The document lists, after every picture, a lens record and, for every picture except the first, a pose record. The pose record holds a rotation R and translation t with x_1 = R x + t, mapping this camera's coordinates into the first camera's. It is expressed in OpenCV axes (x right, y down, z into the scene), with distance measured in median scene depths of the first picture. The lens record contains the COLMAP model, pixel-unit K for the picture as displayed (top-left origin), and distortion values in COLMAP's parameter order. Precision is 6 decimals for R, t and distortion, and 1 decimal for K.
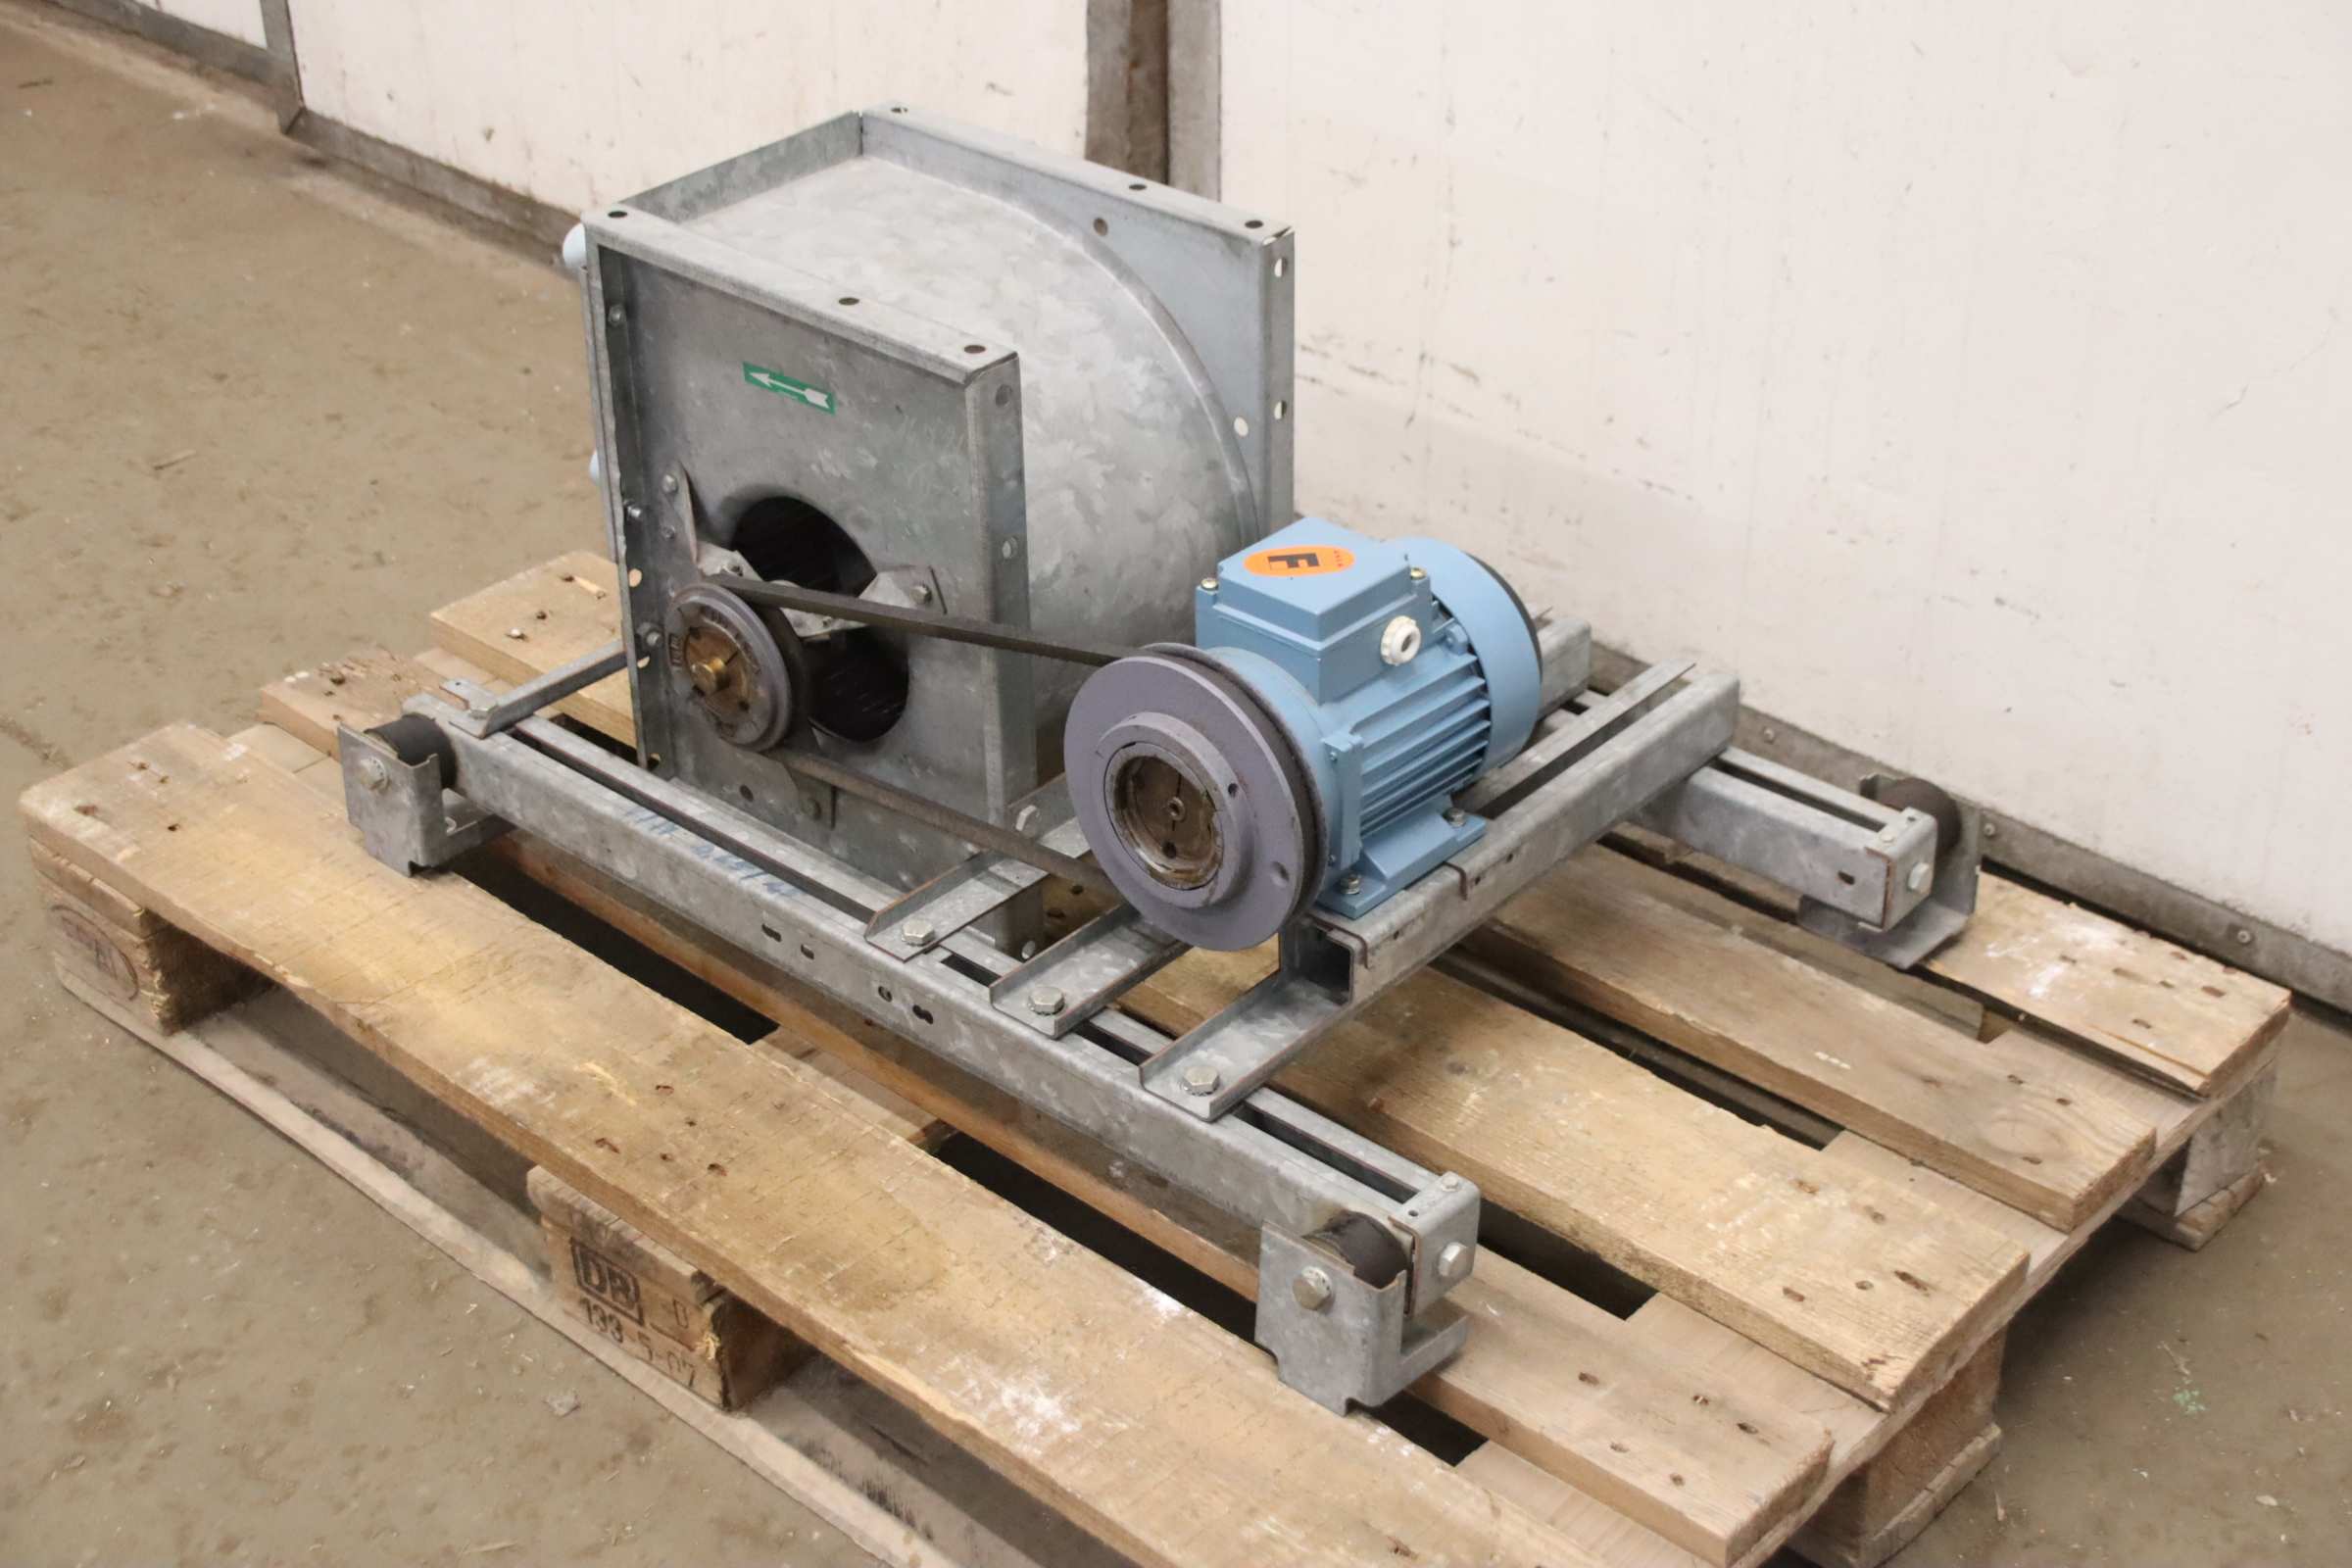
lens RADIAL K [[3353.2, 0, 1210.5], [0, 3353.2, 781.7], [0, 0, 1]] dist [-0.010686, 0.416351]
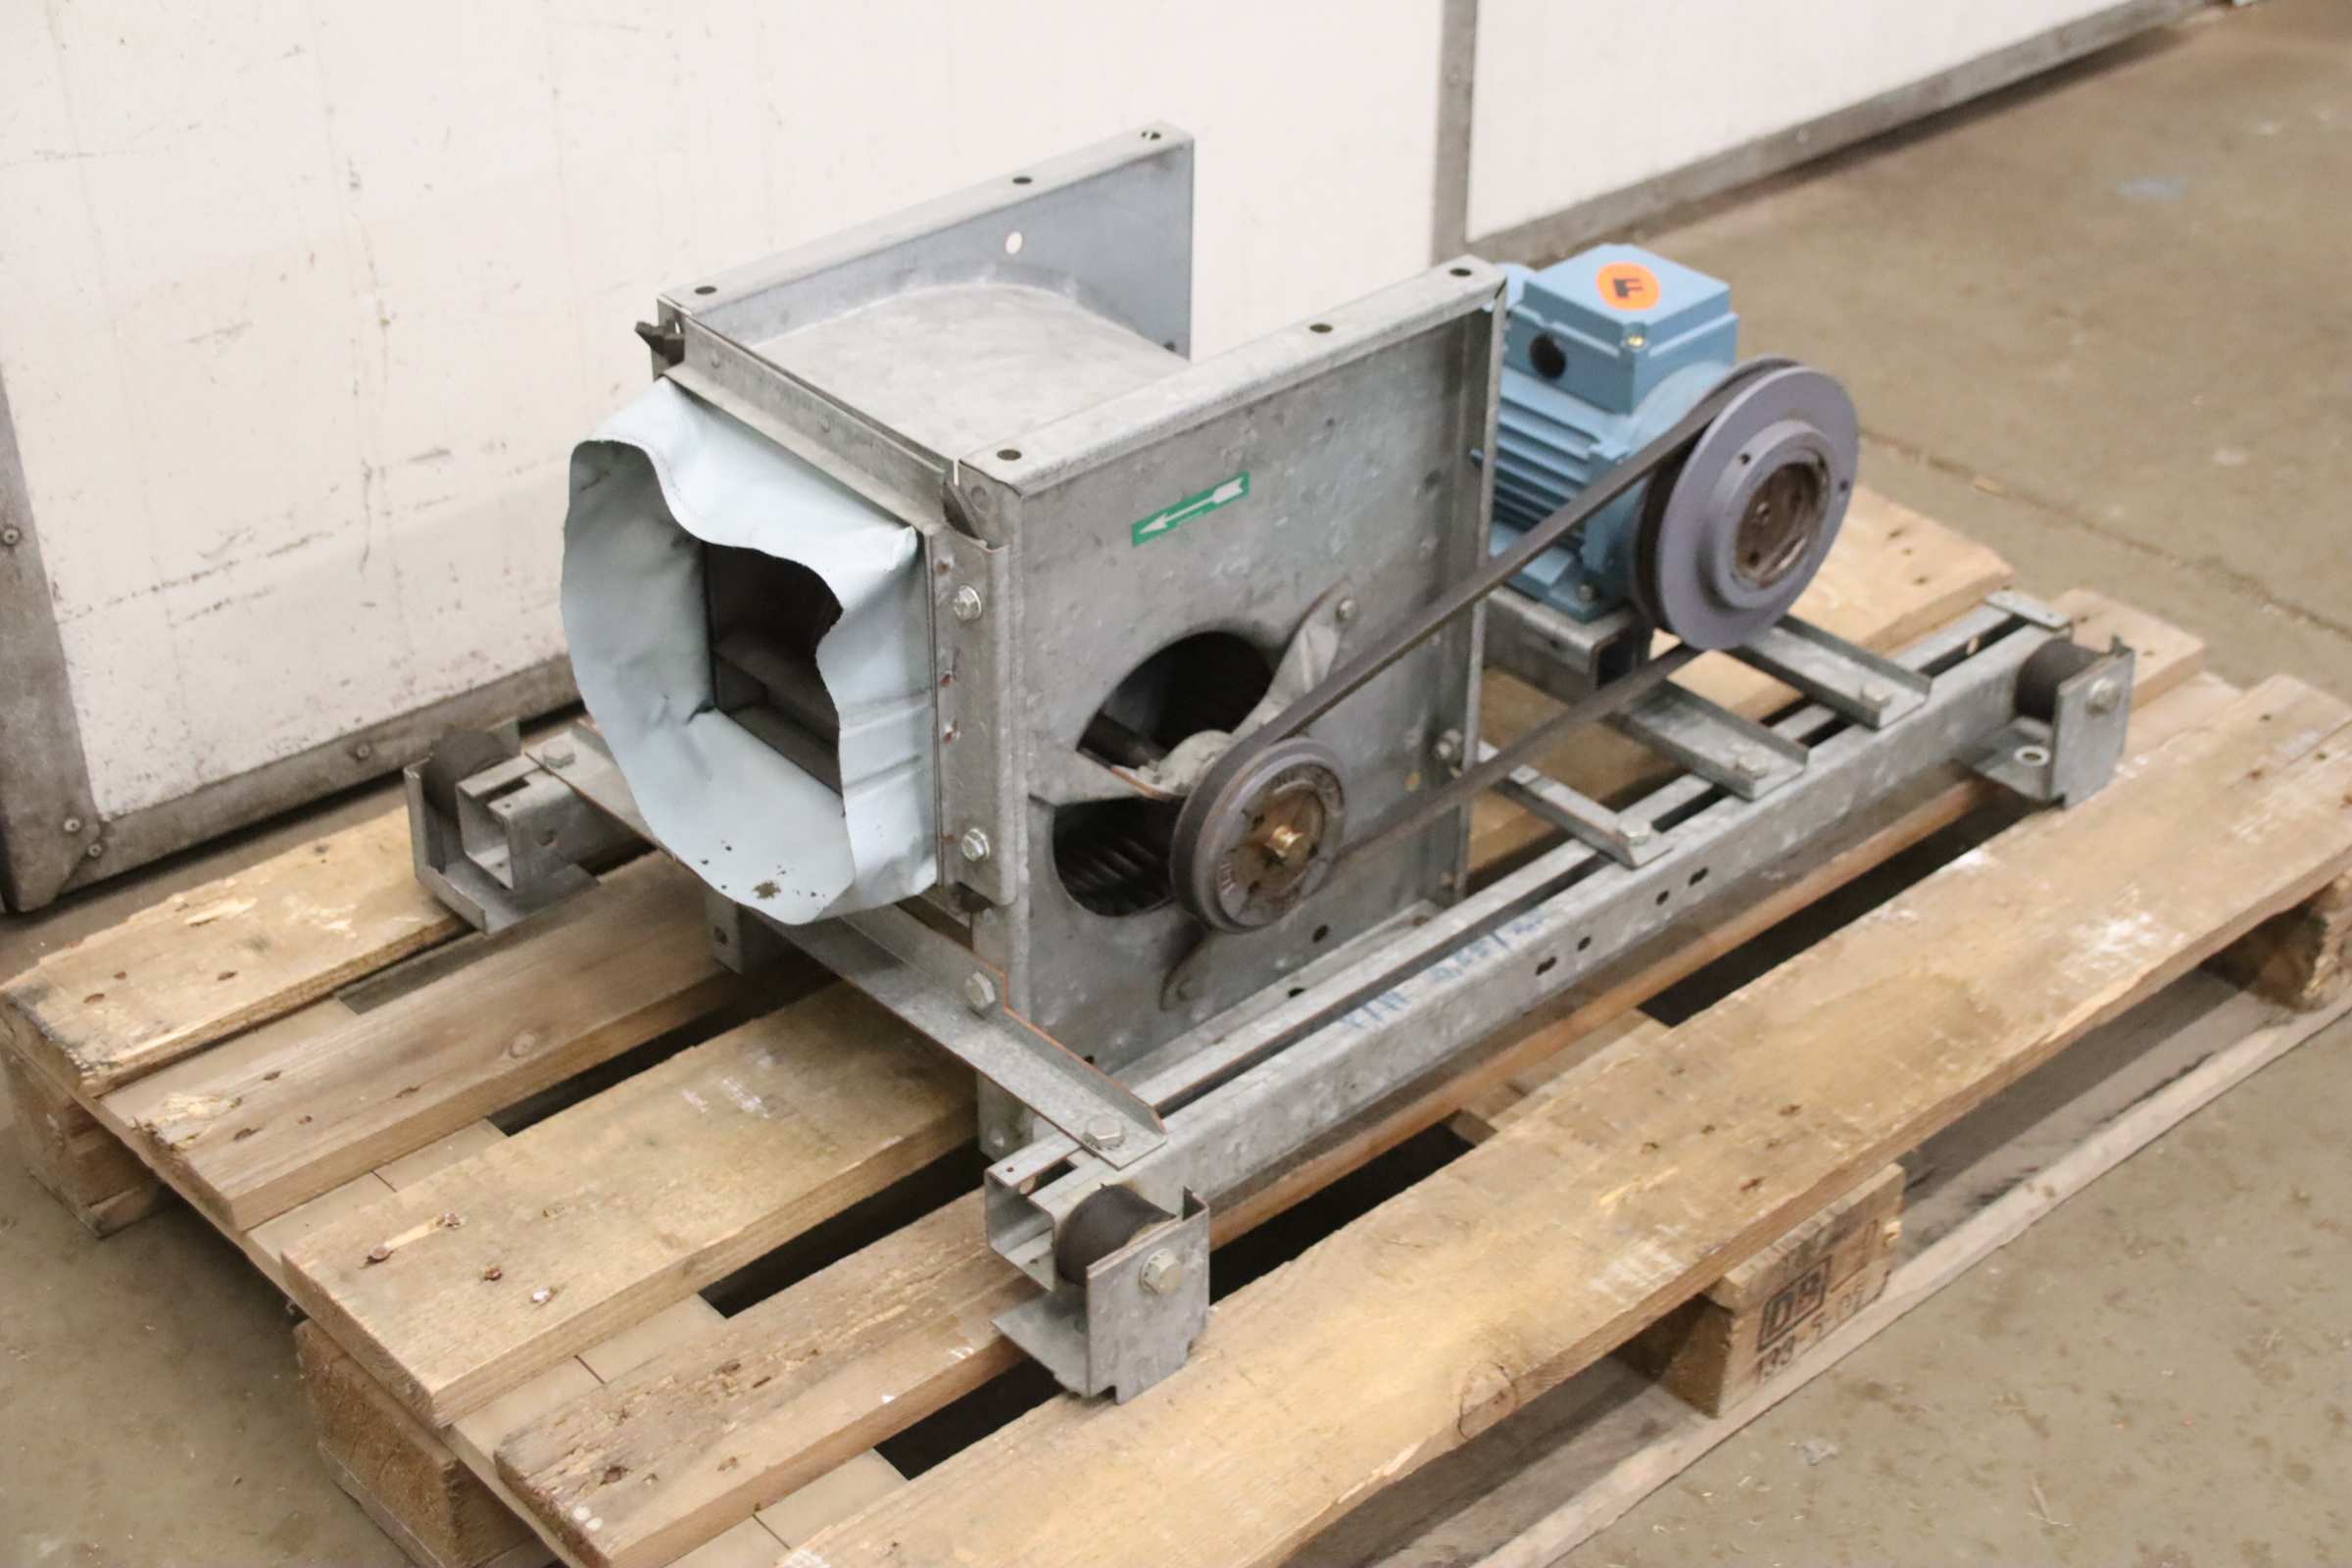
lens RADIAL K [[3353.2, 0, 1210.5], [0, 3353.2, 781.7], [0, 0, 1]] dist [-0.010686, 0.416351]
pose [[0.101394, -0.542364, 0.834003, -0.864877], [0.505748, 0.750015, 0.426259, -0.423190], [-0.856702, 0.378575, 0.350346, 0.735335]]
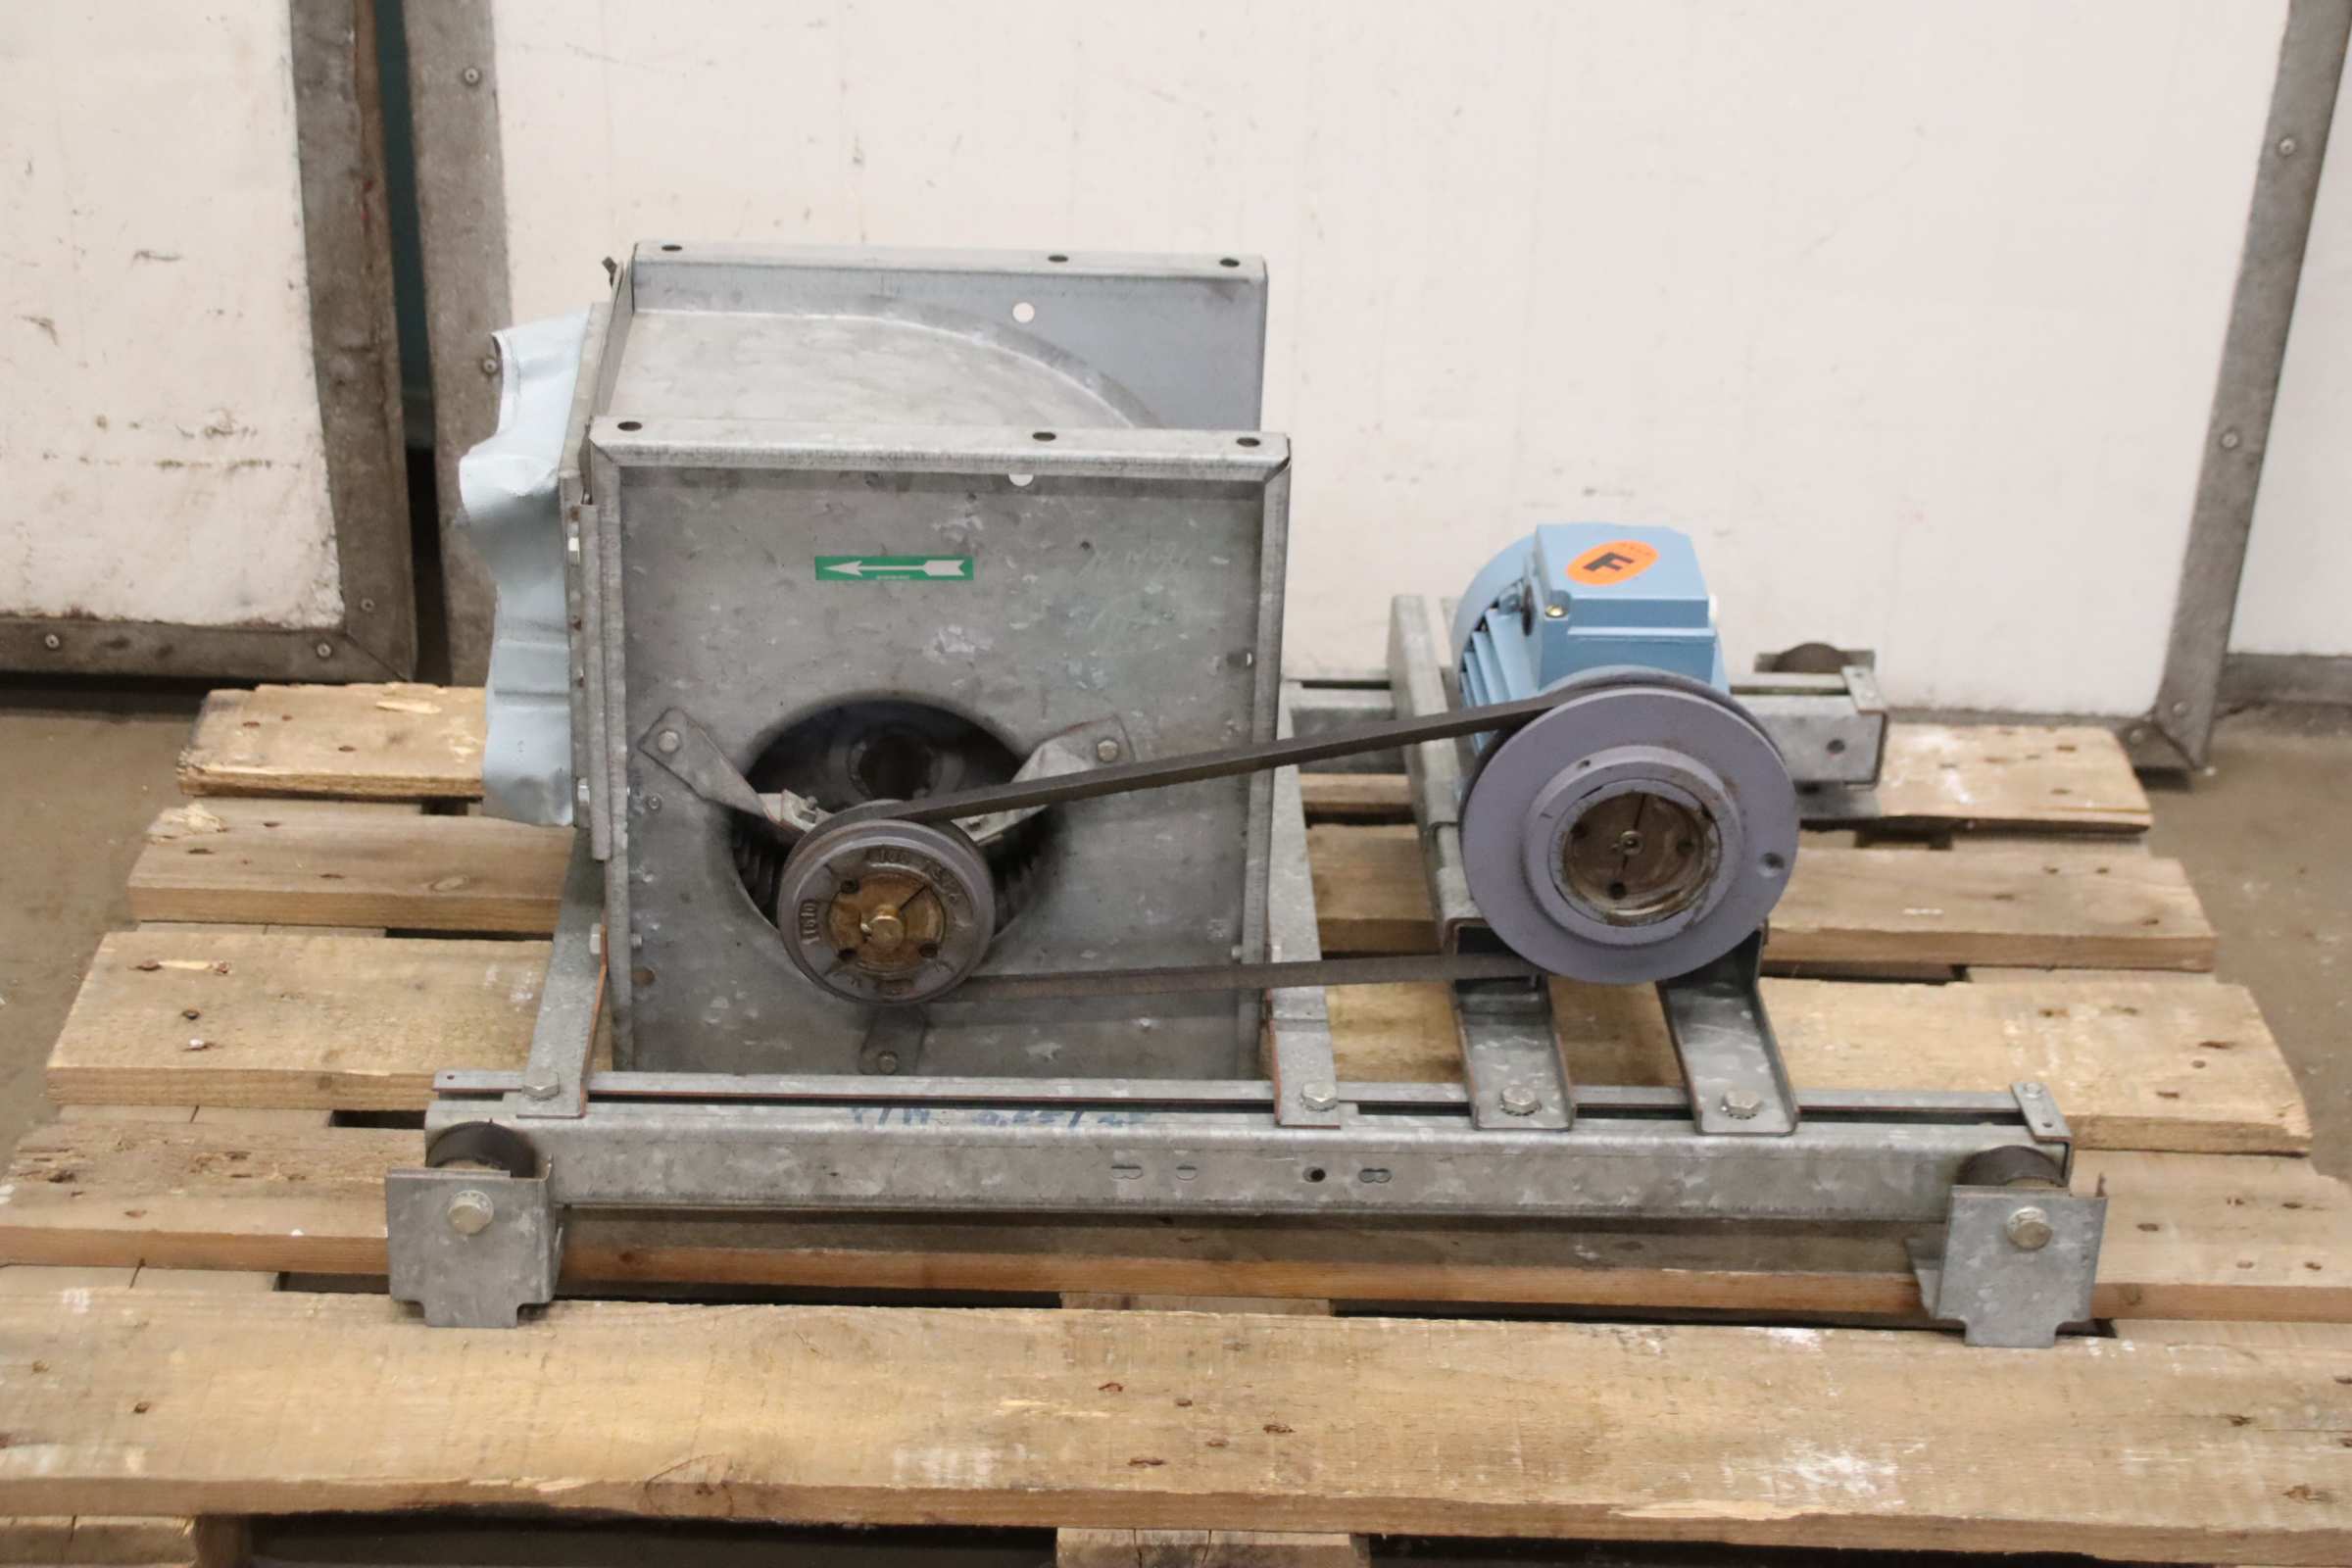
lens RADIAL K [[3772.4, 0, 1234.5], [0, 3772.4, 785.0], [0, 0, 1]] dist [-0.003688, 0.990983]
pose [[0.724087, -0.303478, 0.619354, -0.673079], [0.316563, 0.944052, 0.092483, -0.127763], [-0.612769, 0.129099, 0.779646, 0.217349]]
